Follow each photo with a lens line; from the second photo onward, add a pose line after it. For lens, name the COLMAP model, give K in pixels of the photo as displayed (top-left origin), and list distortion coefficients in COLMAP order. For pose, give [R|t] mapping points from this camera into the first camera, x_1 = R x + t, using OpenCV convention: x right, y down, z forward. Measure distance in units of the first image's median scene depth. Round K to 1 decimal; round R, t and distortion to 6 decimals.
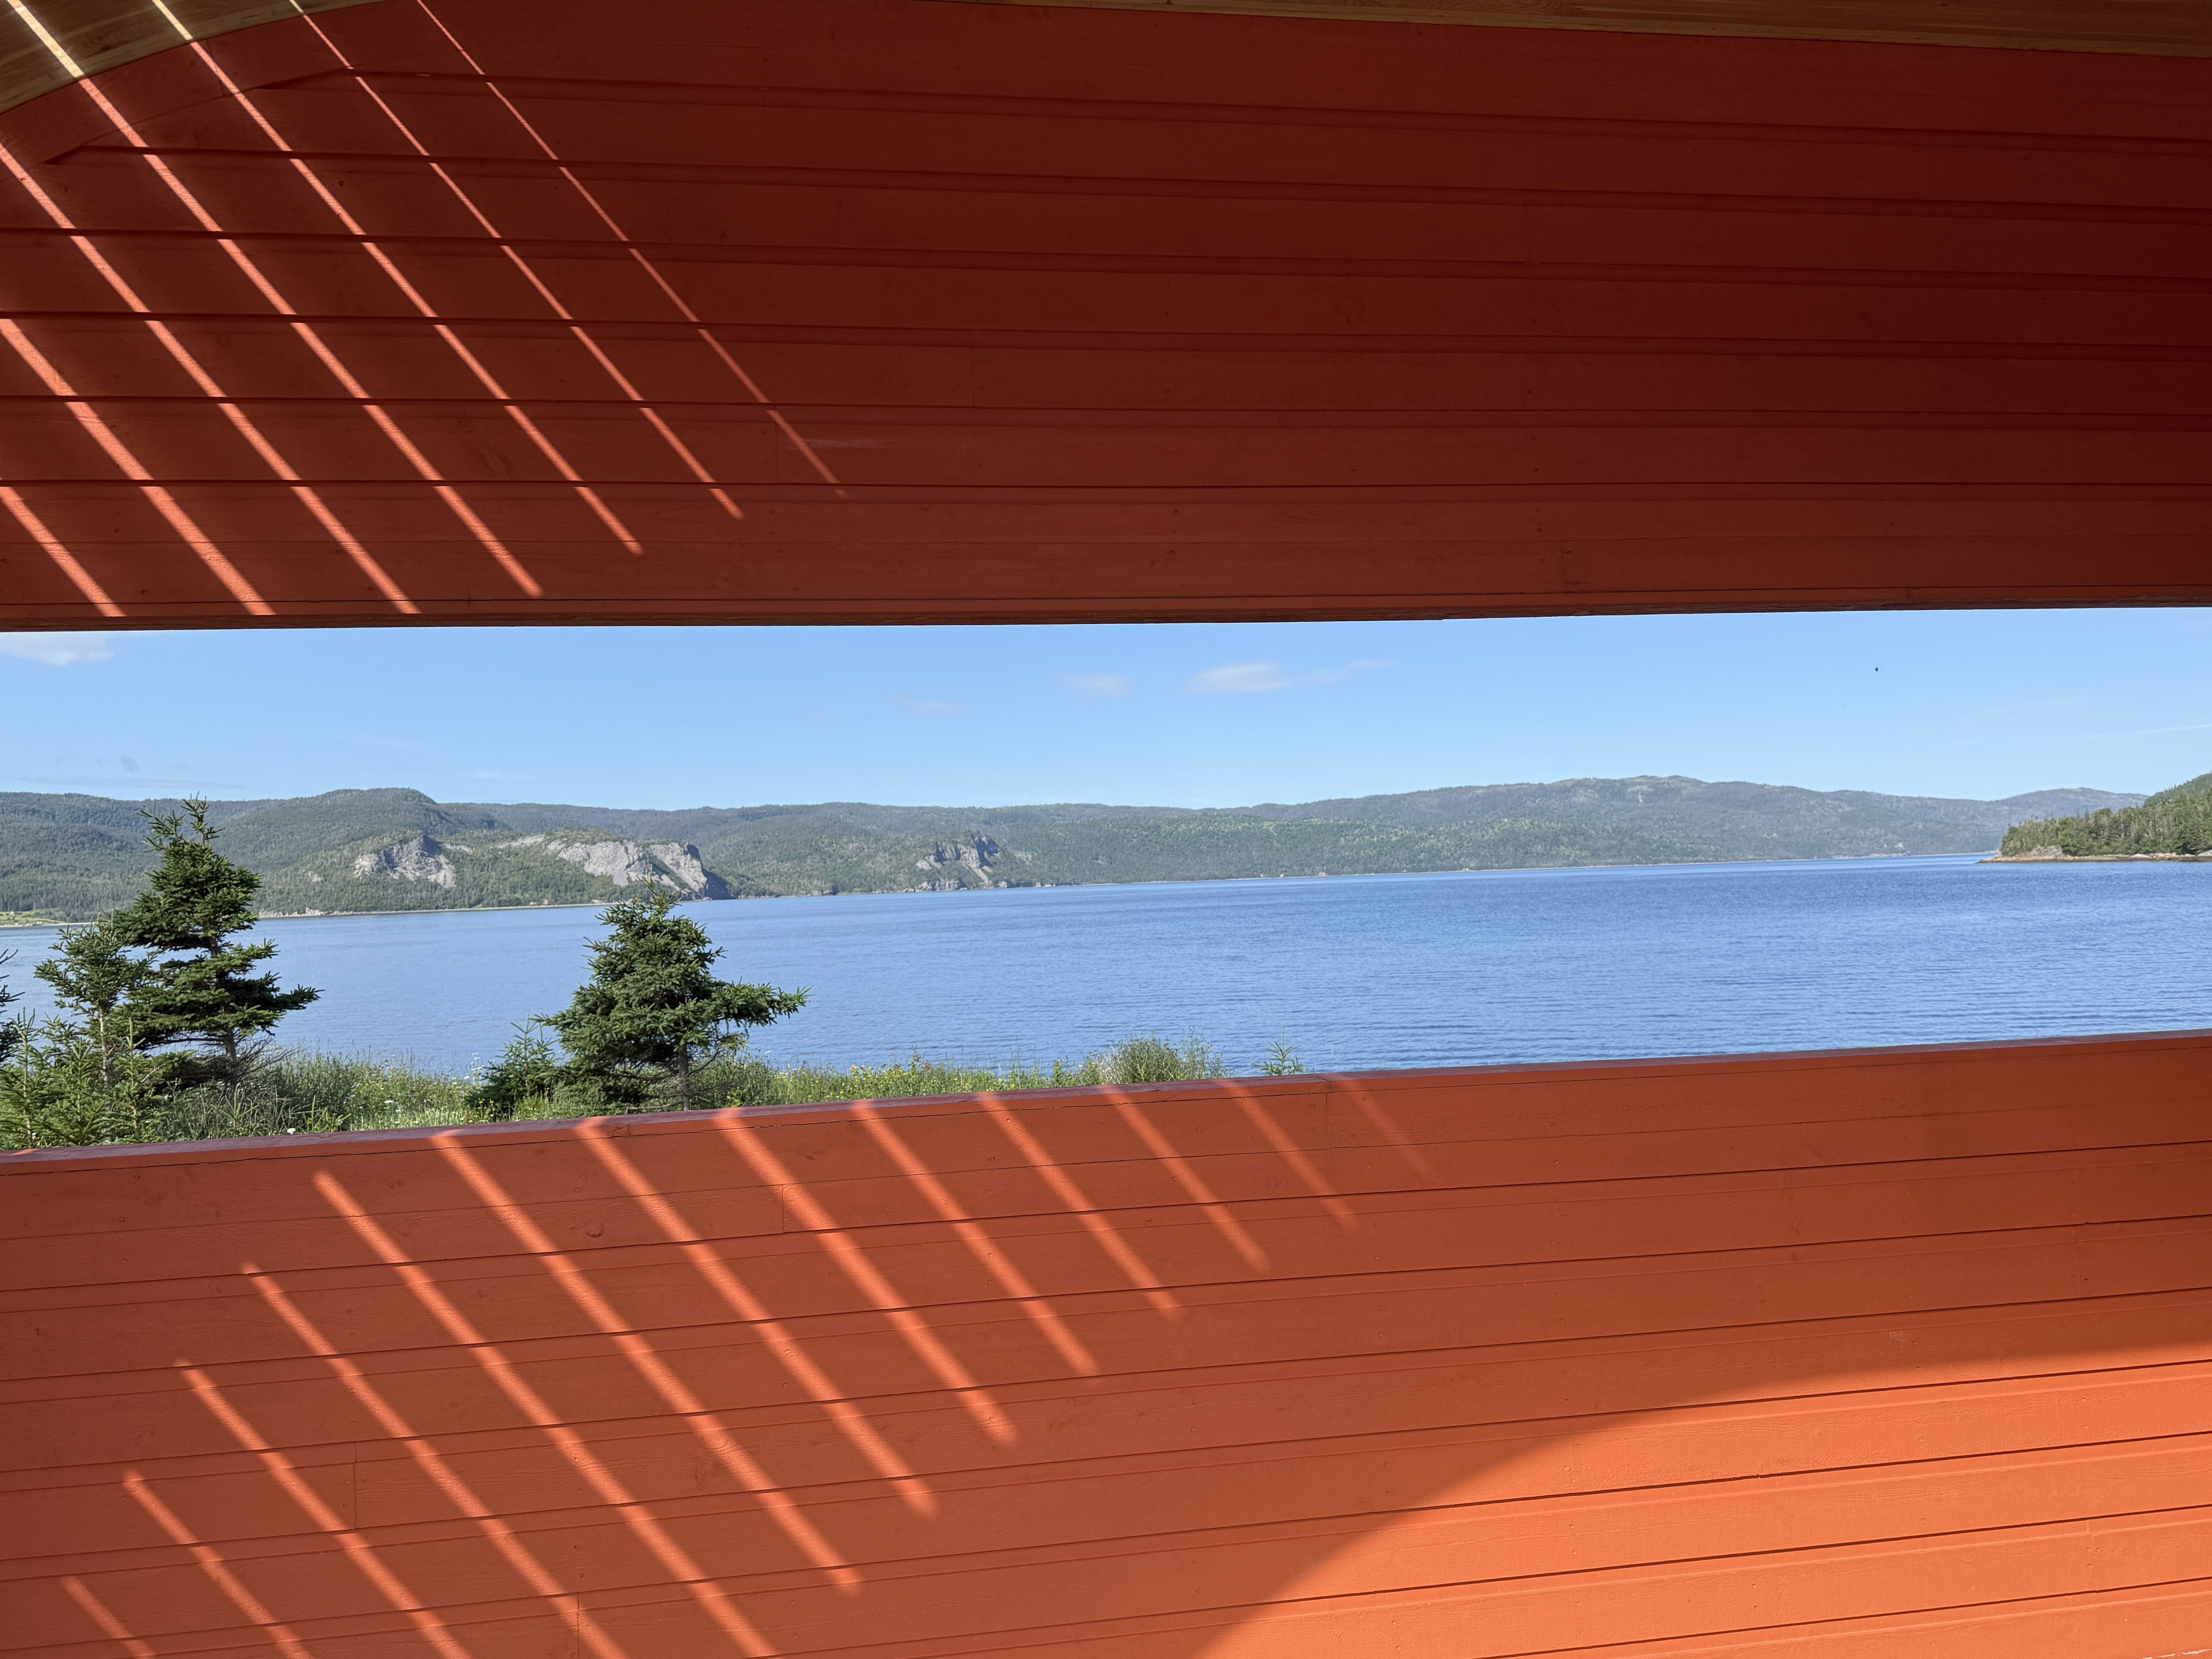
lens RADIAL K [[1669.4, 0, 1106.4], [0, 1669.4, 816.4], [0, 0, 1]] dist [0.080270, -0.001536]
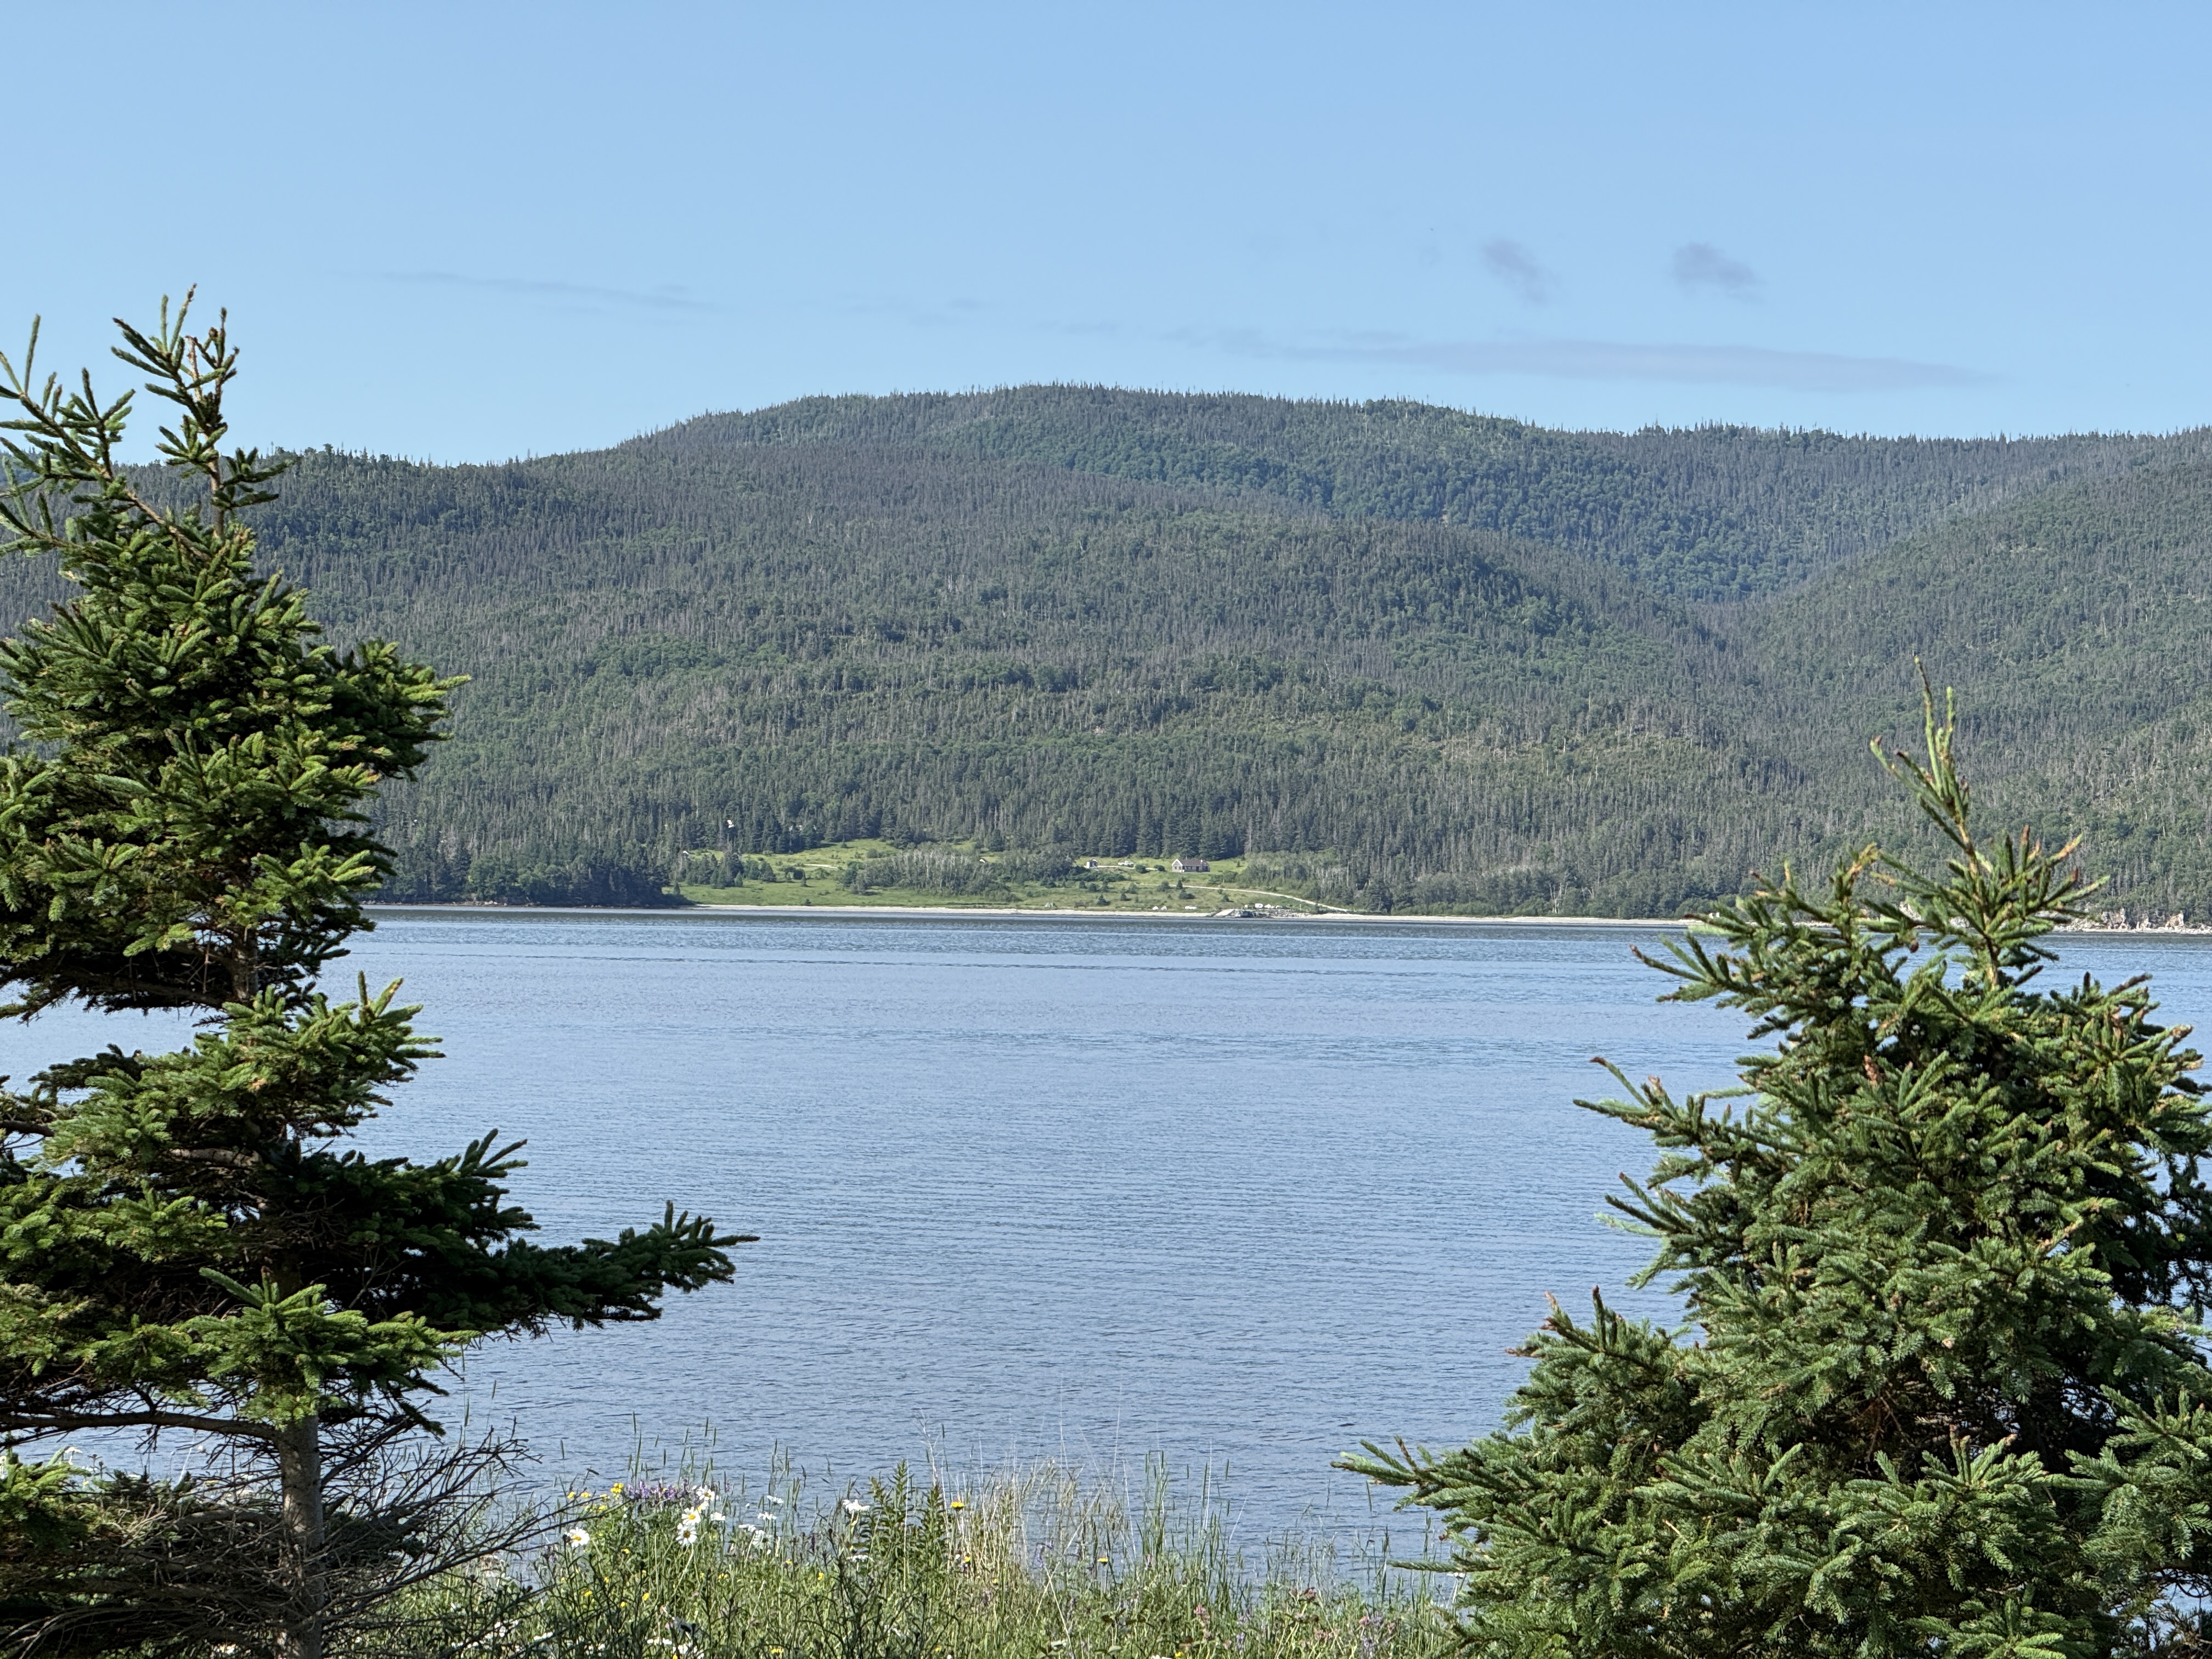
lens RADIAL K [[7915.1, 0, 1110.1], [0, 7915.1, 831.5], [0, 0, 1]] dist [0.782156, 0.000000]
pose [[0.836651, 0.042853, -0.546057, 0.126238], [-0.022840, 0.998797, 0.043387, 0.007848], [0.547259, -0.023828, 0.836624, 0.205791]]
